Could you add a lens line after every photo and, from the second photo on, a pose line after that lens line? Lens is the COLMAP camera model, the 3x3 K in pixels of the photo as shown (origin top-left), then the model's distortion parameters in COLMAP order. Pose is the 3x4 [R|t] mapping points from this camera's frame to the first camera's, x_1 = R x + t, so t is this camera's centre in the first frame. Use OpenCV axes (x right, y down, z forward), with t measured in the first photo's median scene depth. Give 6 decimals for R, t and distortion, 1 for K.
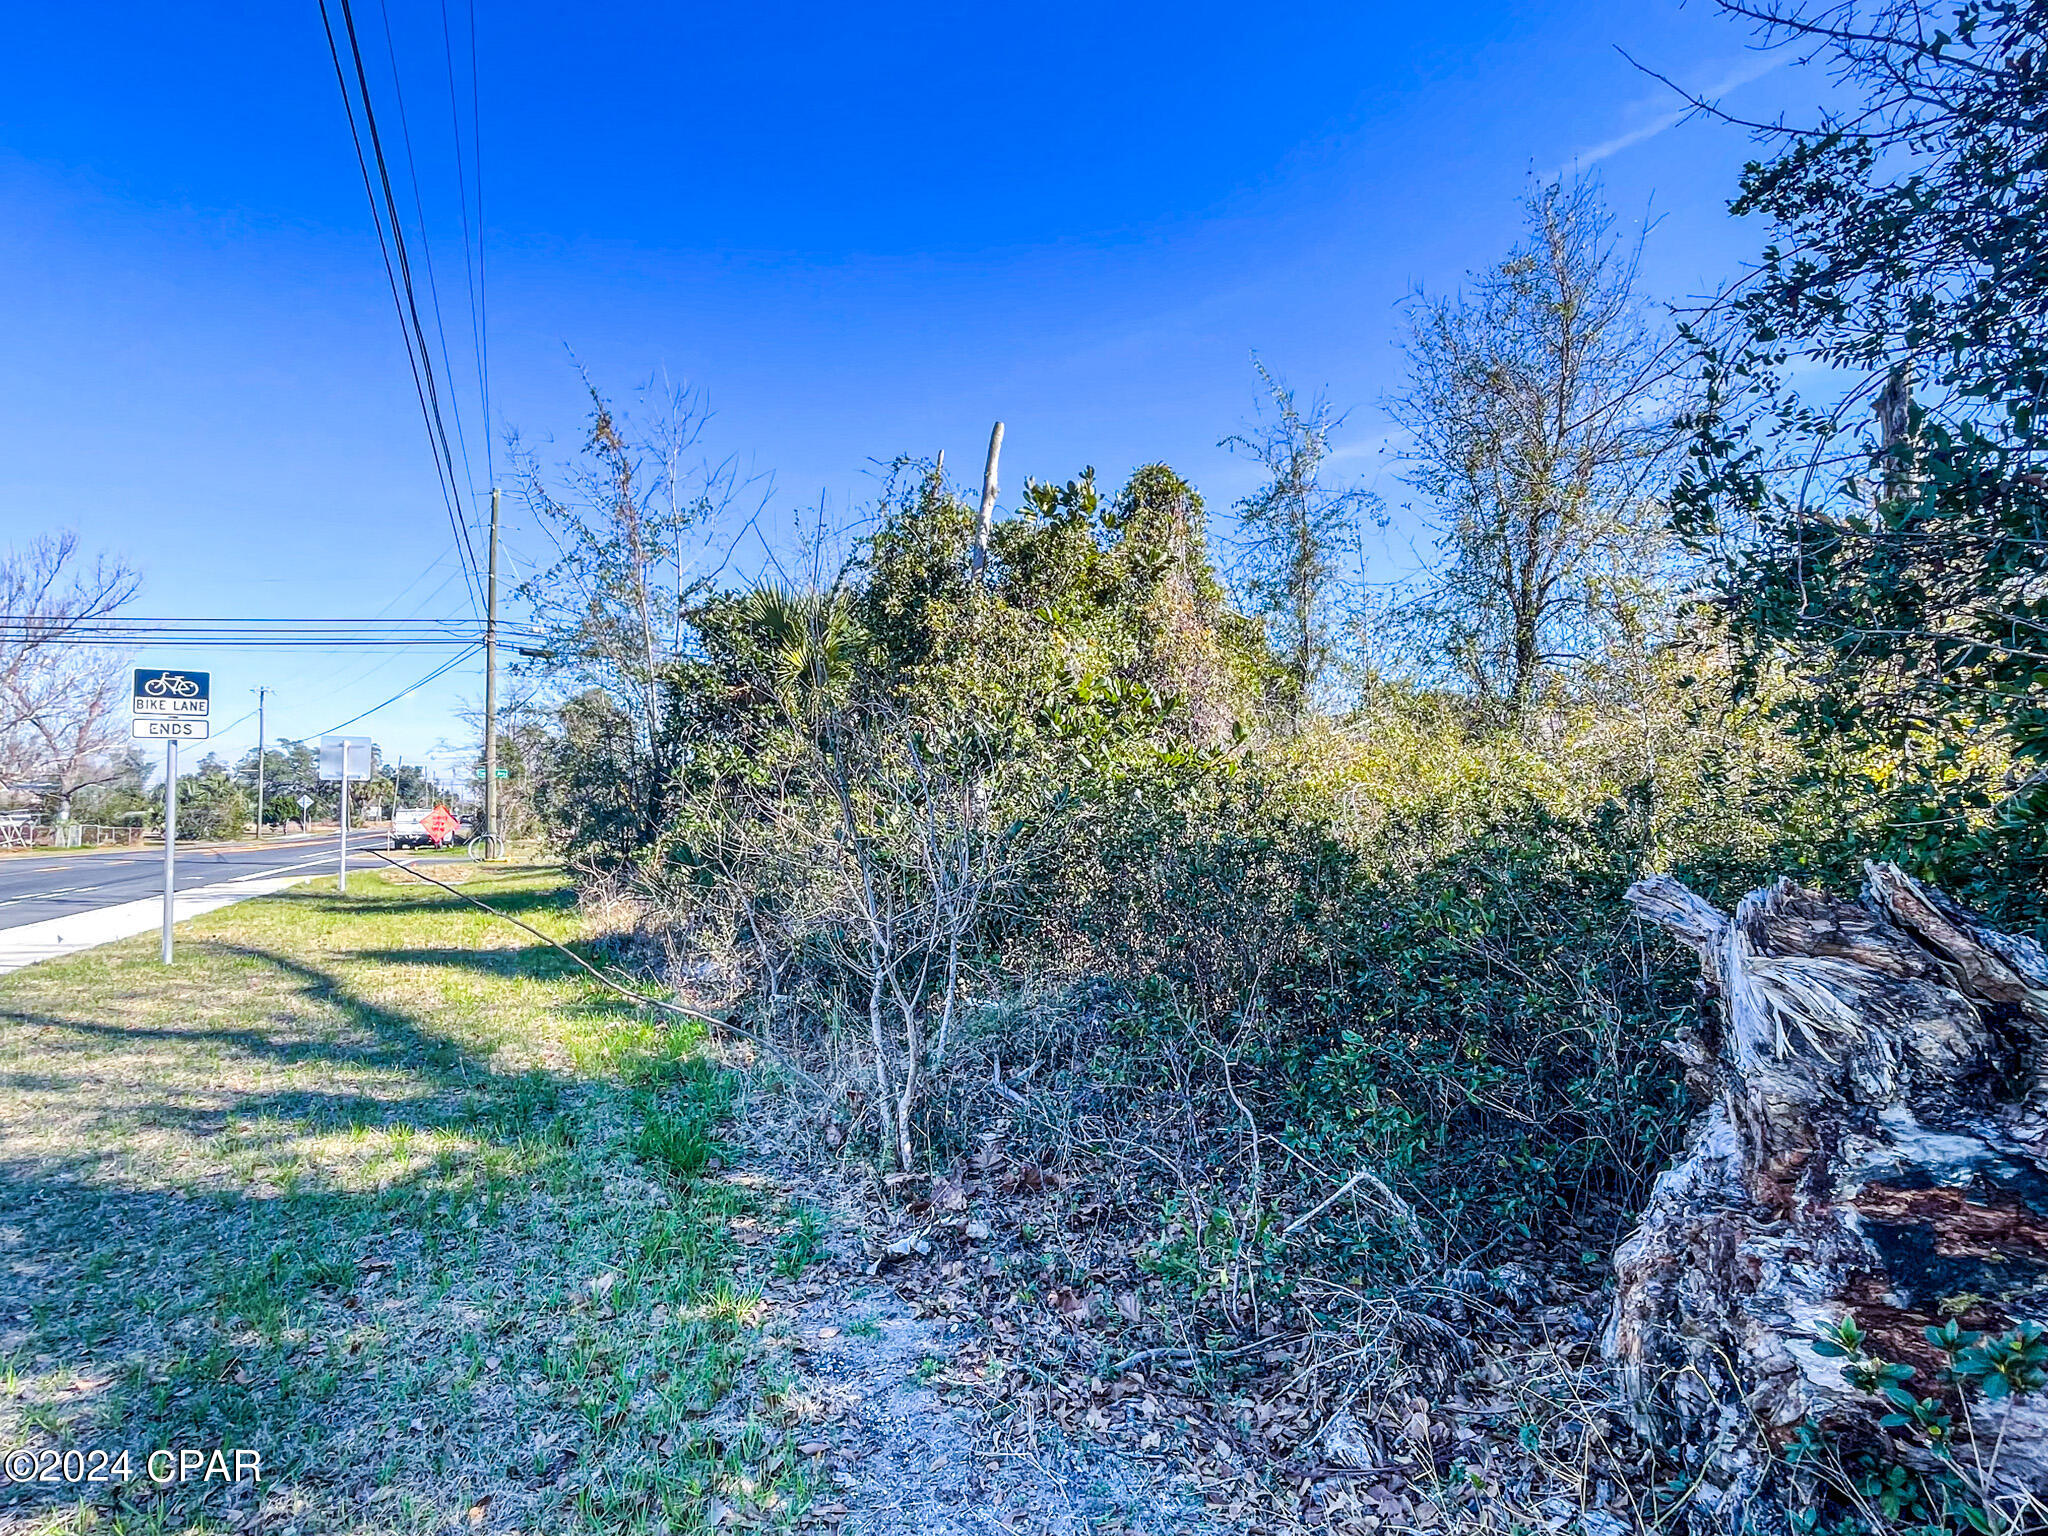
lens RADIAL K [[1046.7, 0, 1027.0], [0, 1046.7, 788.2], [0, 0, 1]] dist [-0.006078, 0.000557]
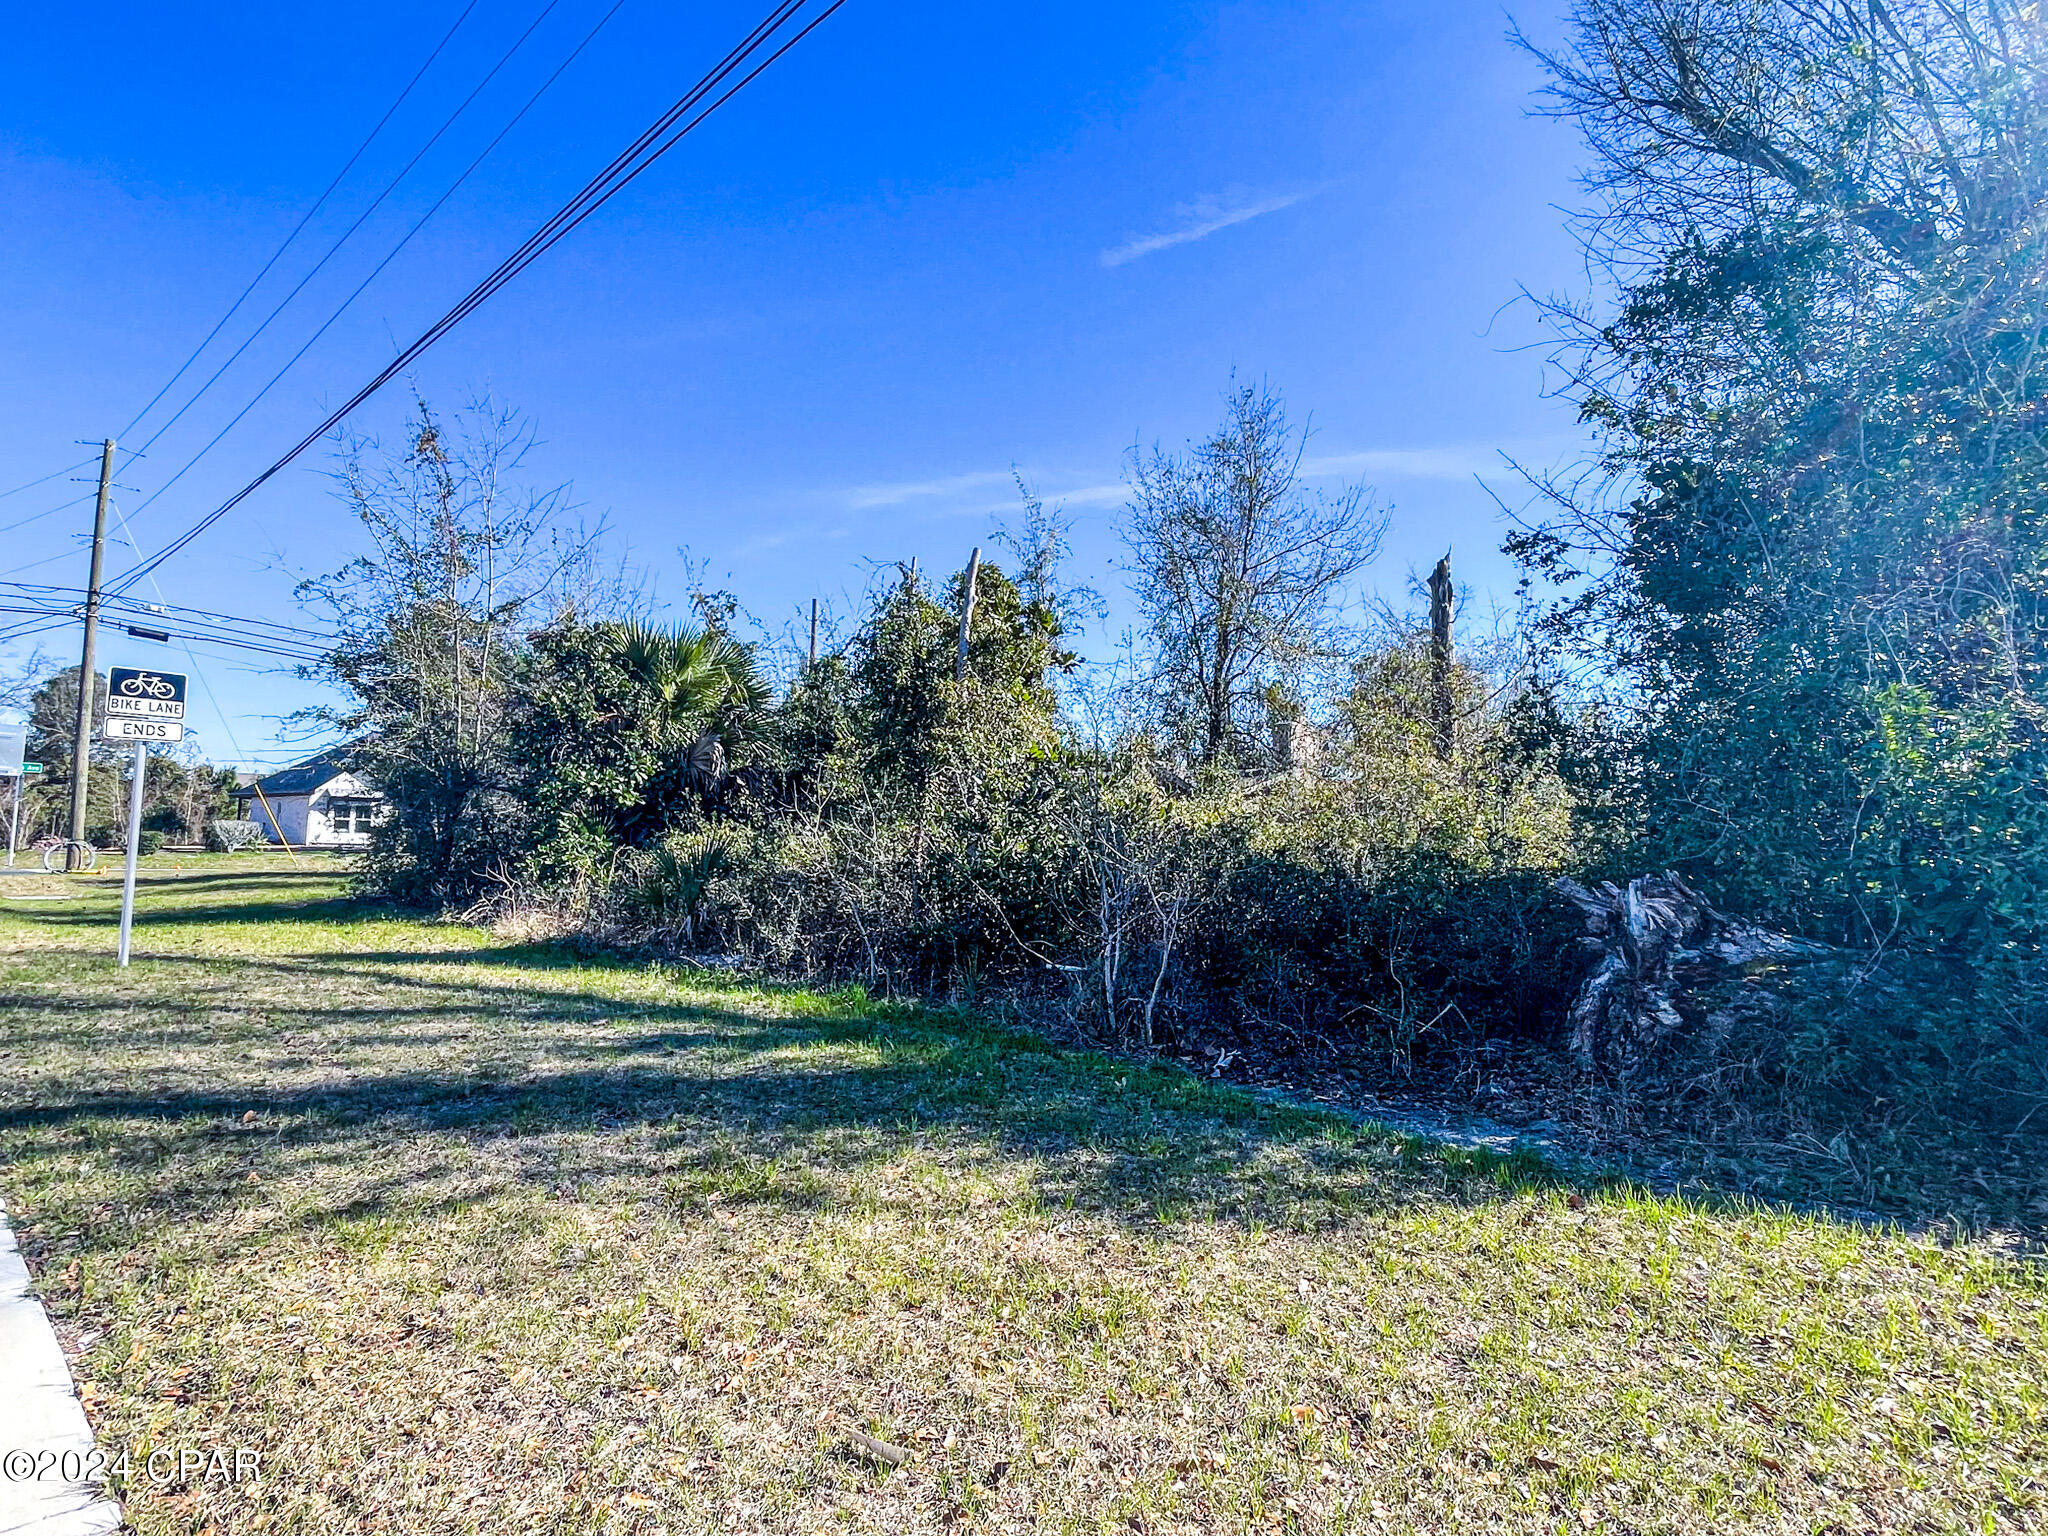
lens RADIAL K [[1046.7, 0, 1033.7], [0, 1046.7, 769.5], [0, 0, 1]] dist [-0.006078, 0.000557]
pose [[0.922835, 0.055762, 0.381139, -0.418030], [-0.037766, 0.997797, -0.054541, 0.002400], [-0.383340, 0.035938, 0.922908, -0.230734]]
